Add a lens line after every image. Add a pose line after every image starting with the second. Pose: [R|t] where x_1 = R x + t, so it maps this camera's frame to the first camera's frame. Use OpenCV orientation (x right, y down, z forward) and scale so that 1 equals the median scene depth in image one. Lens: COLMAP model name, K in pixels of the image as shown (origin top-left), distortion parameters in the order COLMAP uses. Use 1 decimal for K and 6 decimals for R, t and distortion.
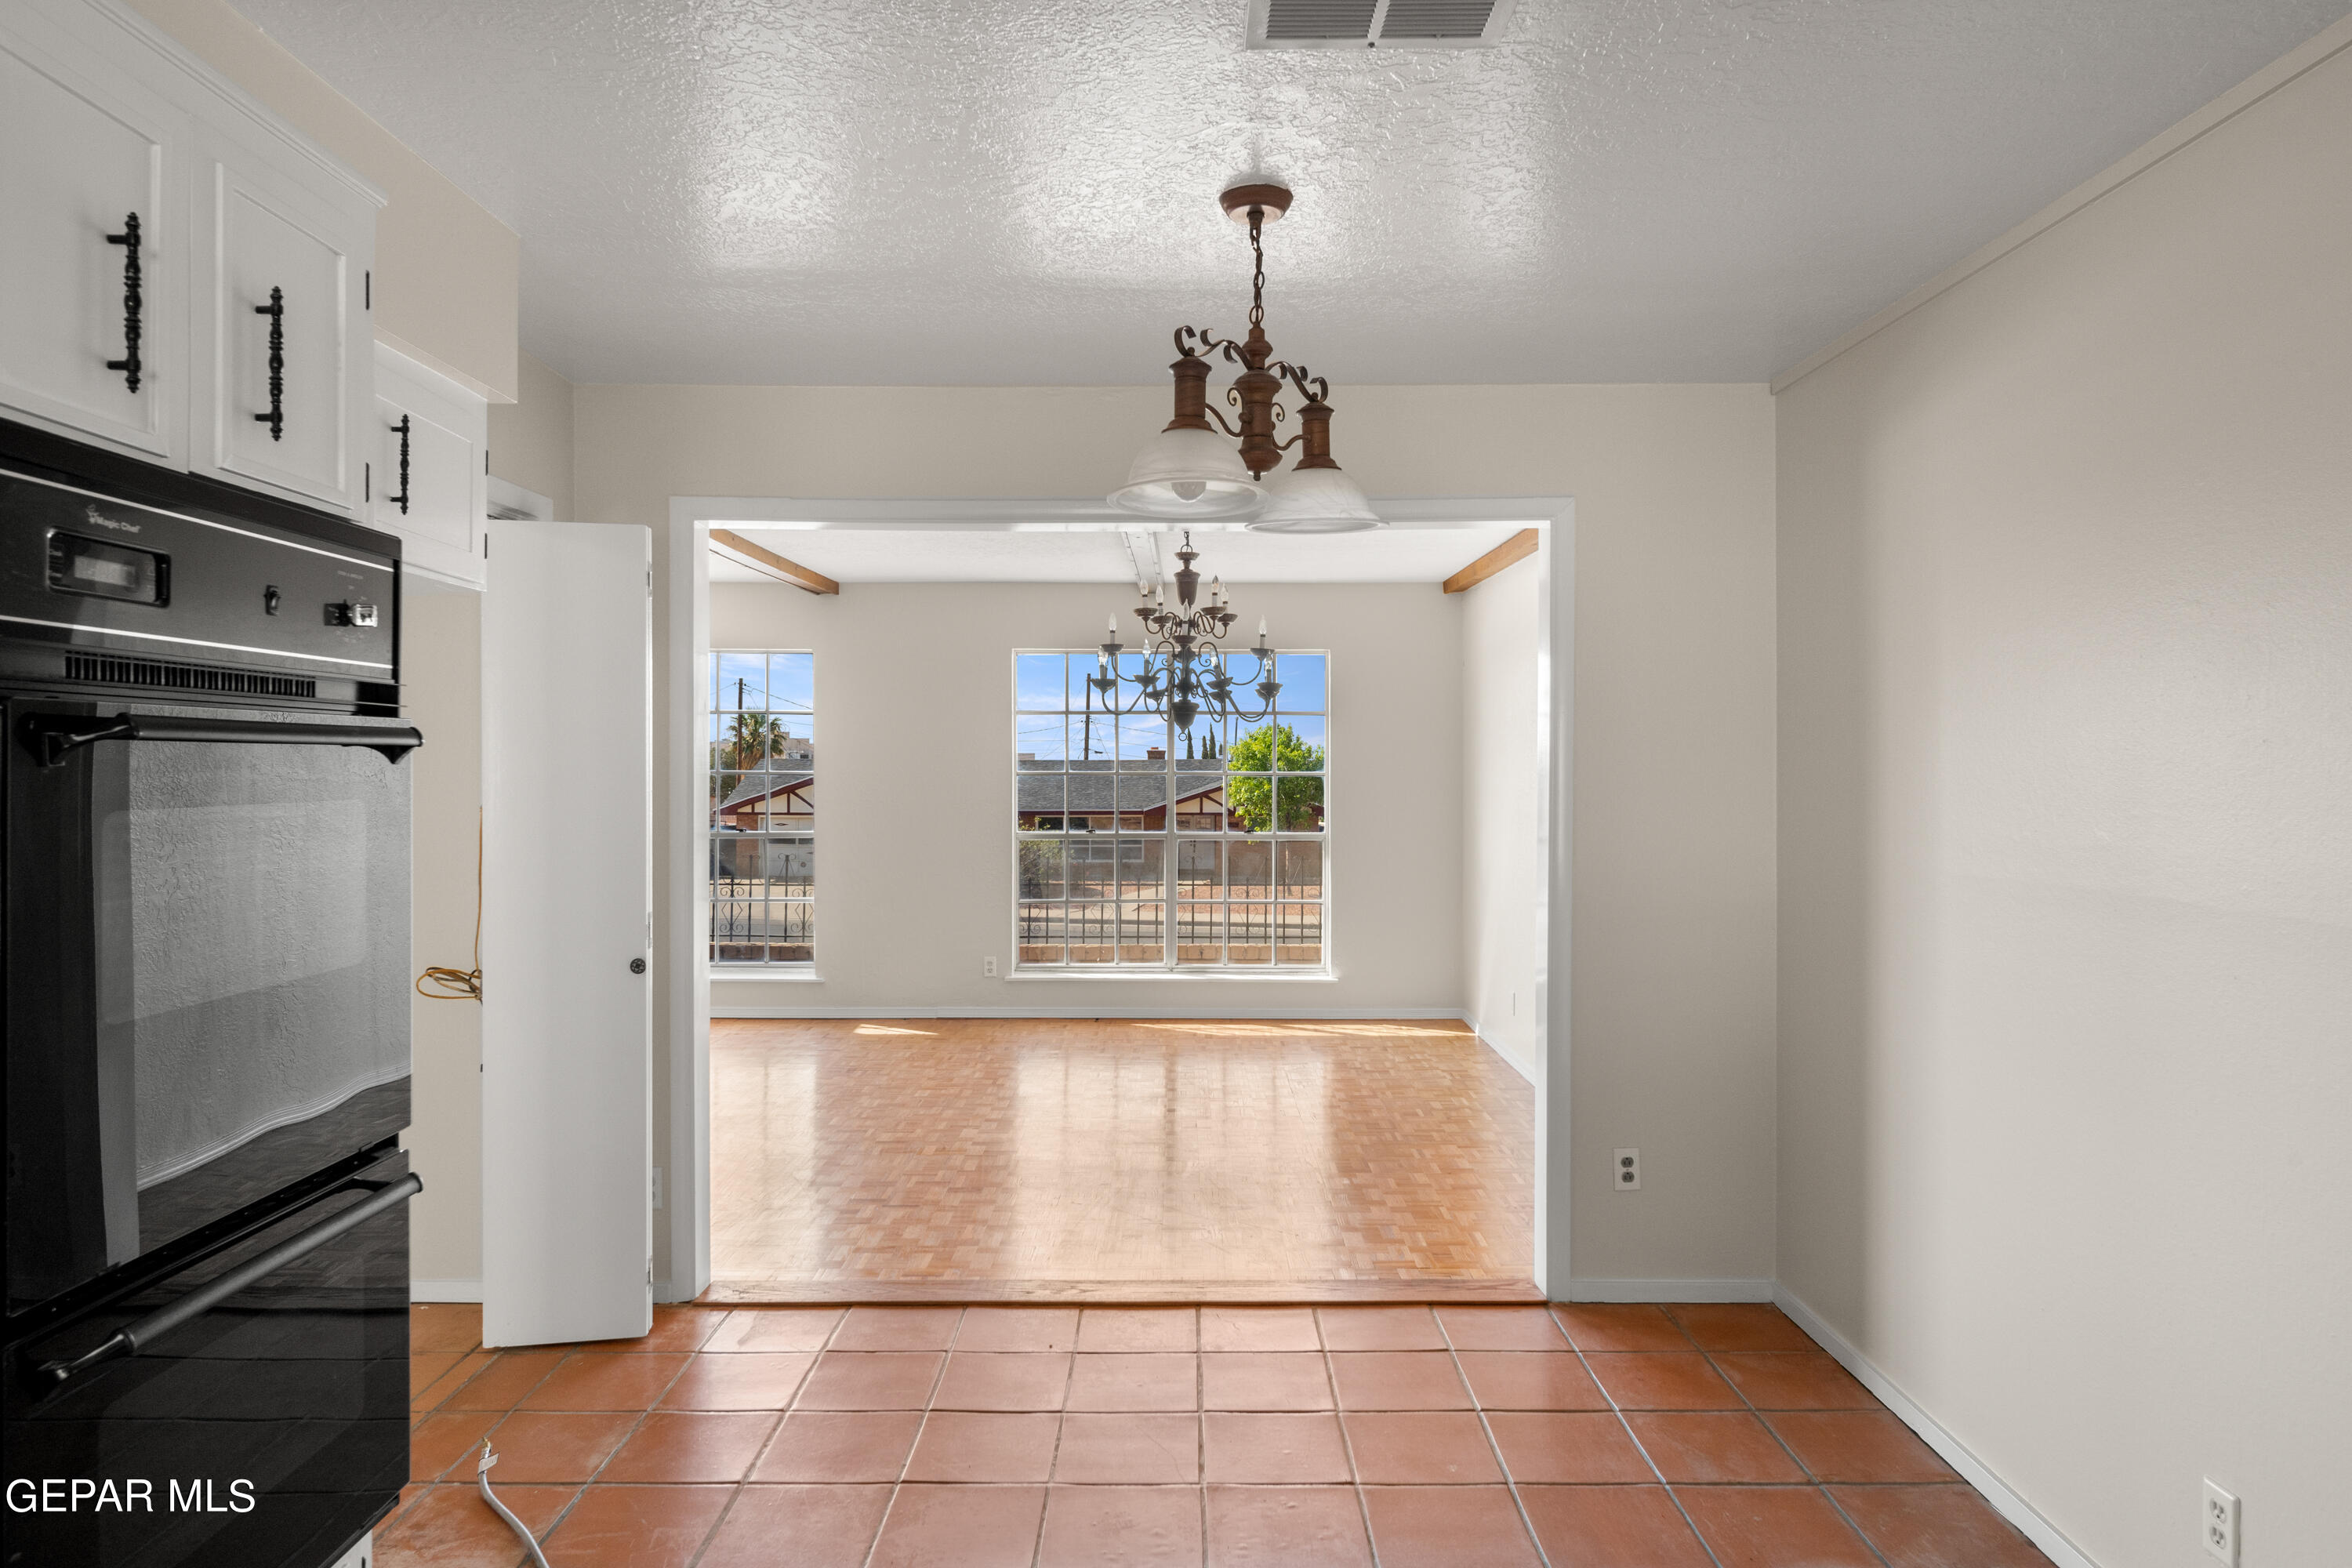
lens RADIAL K [[1381.0, 0, 1182.6], [0, 1381.0, 752.7], [0, 0, 1]] dist [0.000586, 0.002834]
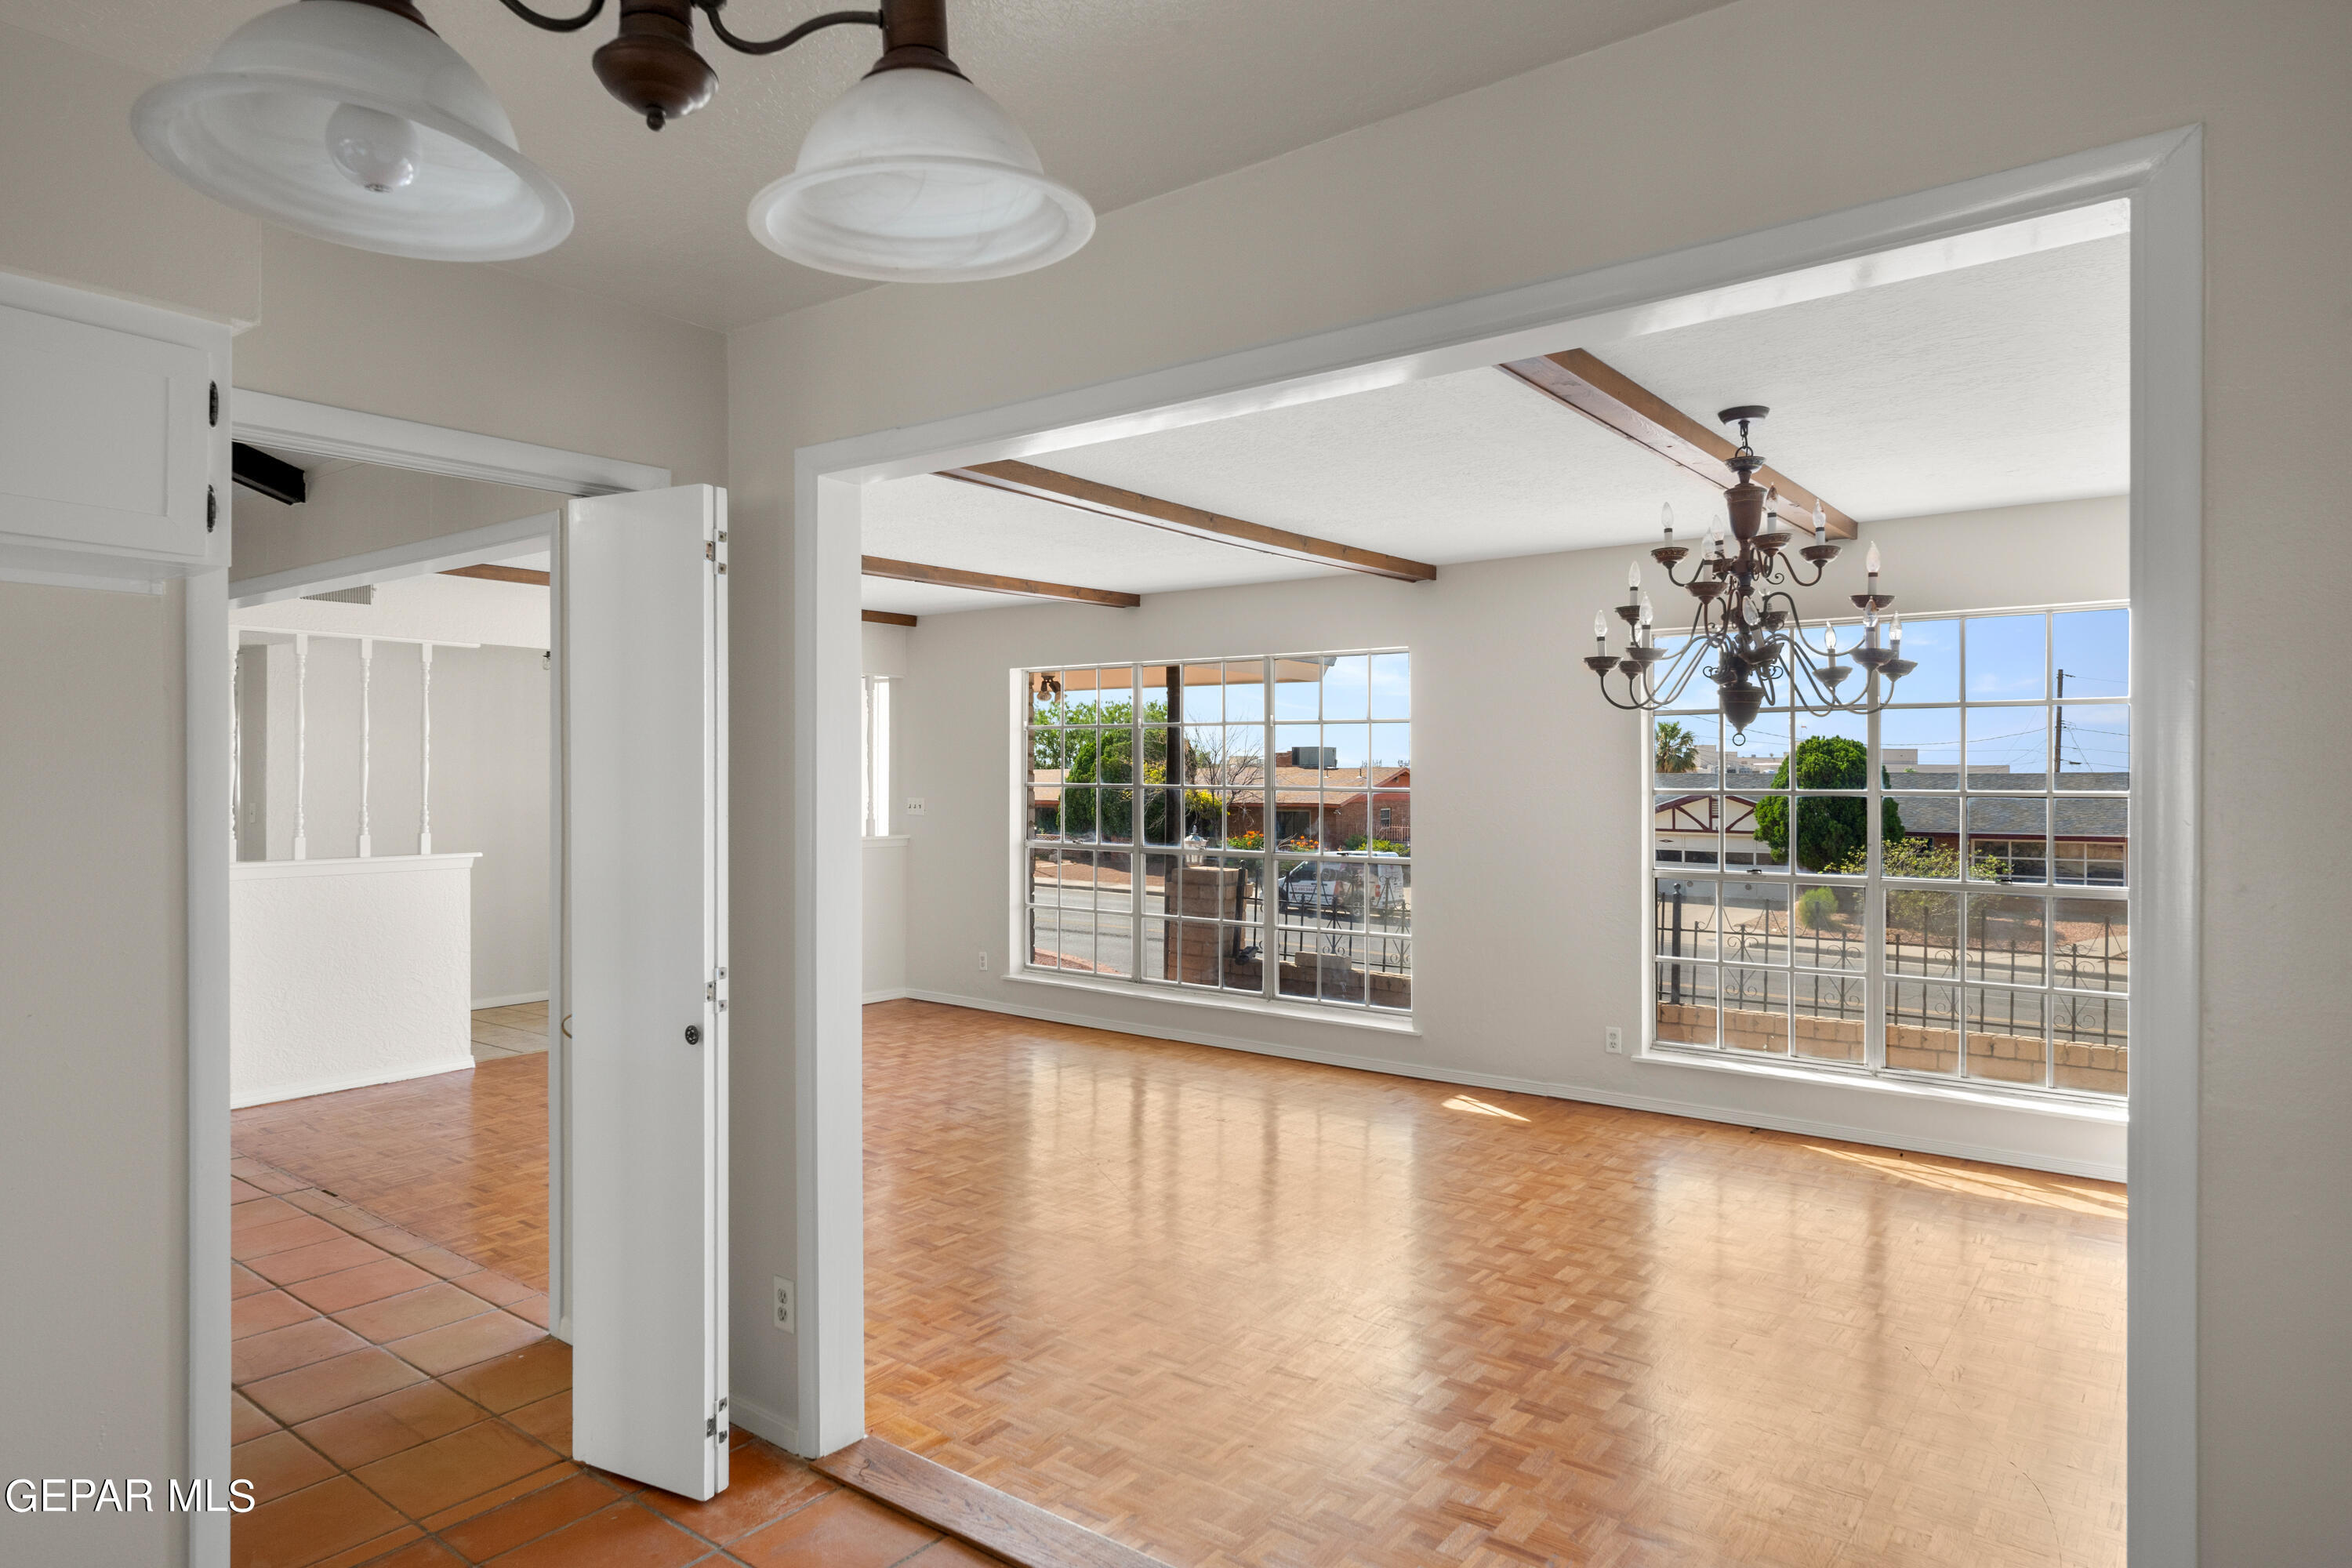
lens RADIAL K [[1381.0, 0, 1182.6], [0, 1381.0, 752.7], [0, 0, 1]] dist [0.000586, 0.002834]
pose [[0.796587, -0.011204, -0.604420, 0.146288], [0.005013, 0.999916, -0.011929, 0.001467], [0.604503, 0.006472, 0.796577, 0.246729]]
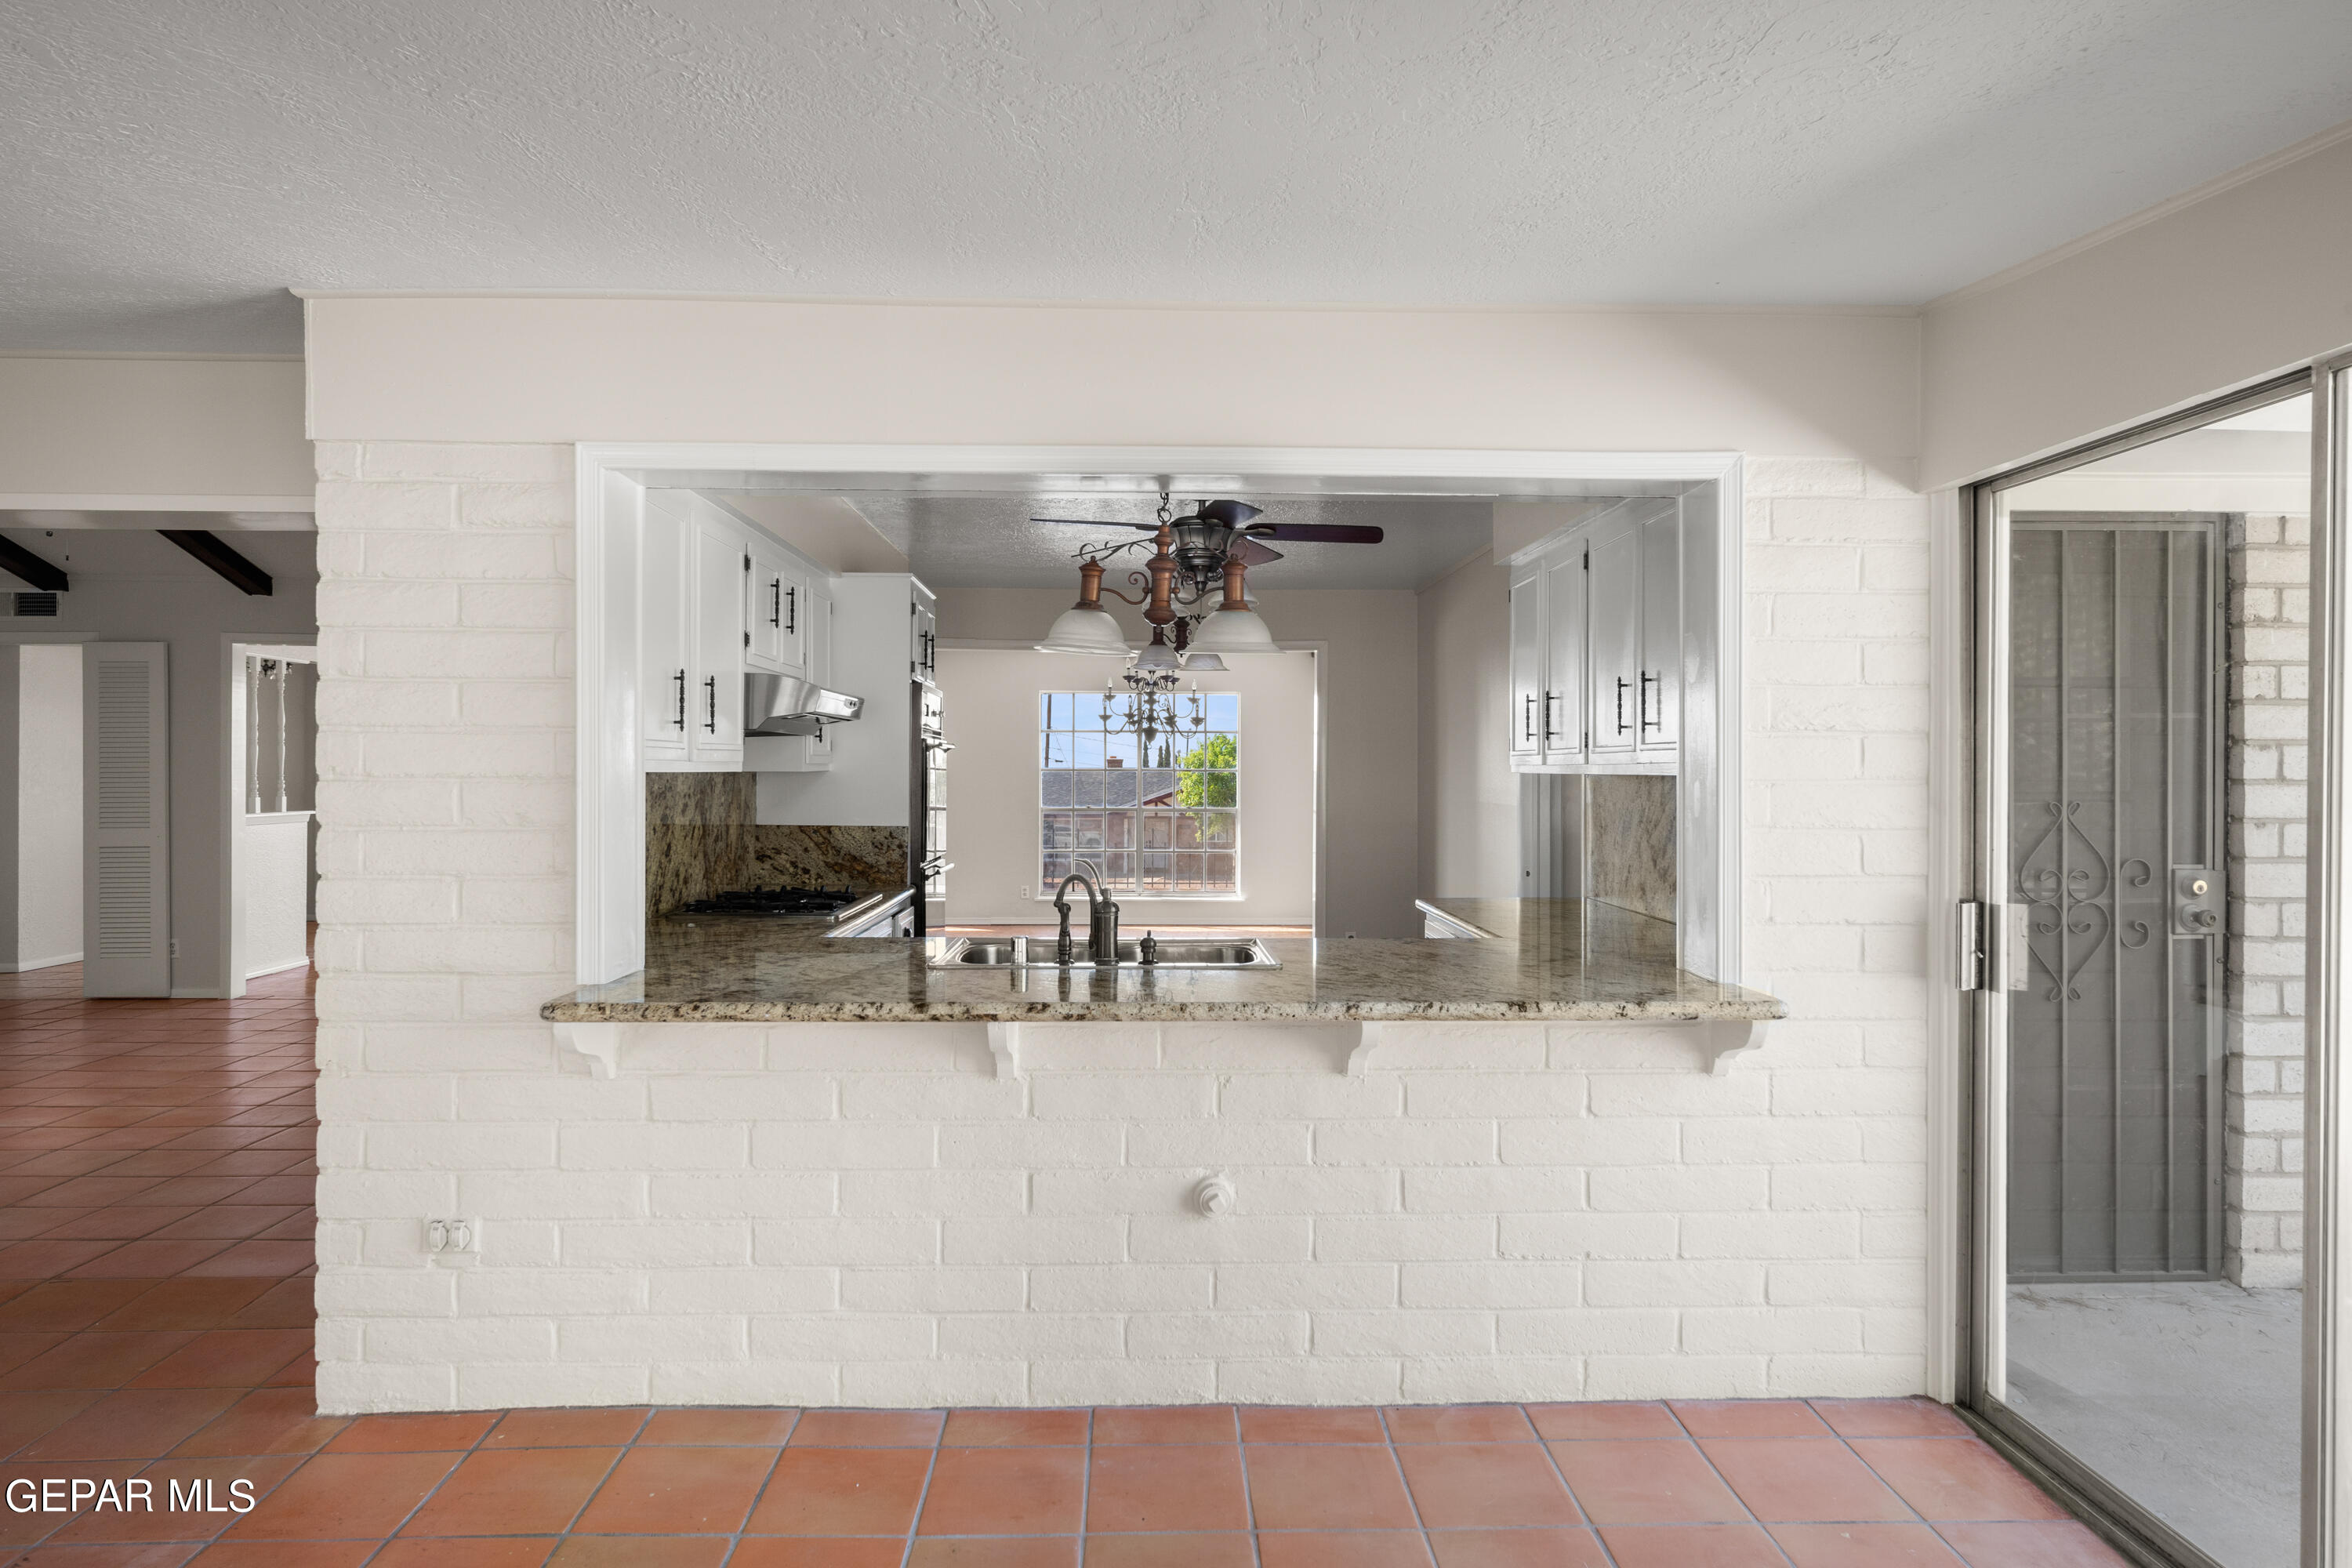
lens RADIAL K [[1381.0, 0, 1182.6], [0, 1381.0, 752.7], [0, 0, 1]] dist [0.000586, 0.002834]
pose [[0.999455, 0.005048, 0.032625, -0.011514], [-0.004809, 0.999961, -0.007396, 0.006575], [-0.032661, 0.007235, 0.999440, -0.598027]]
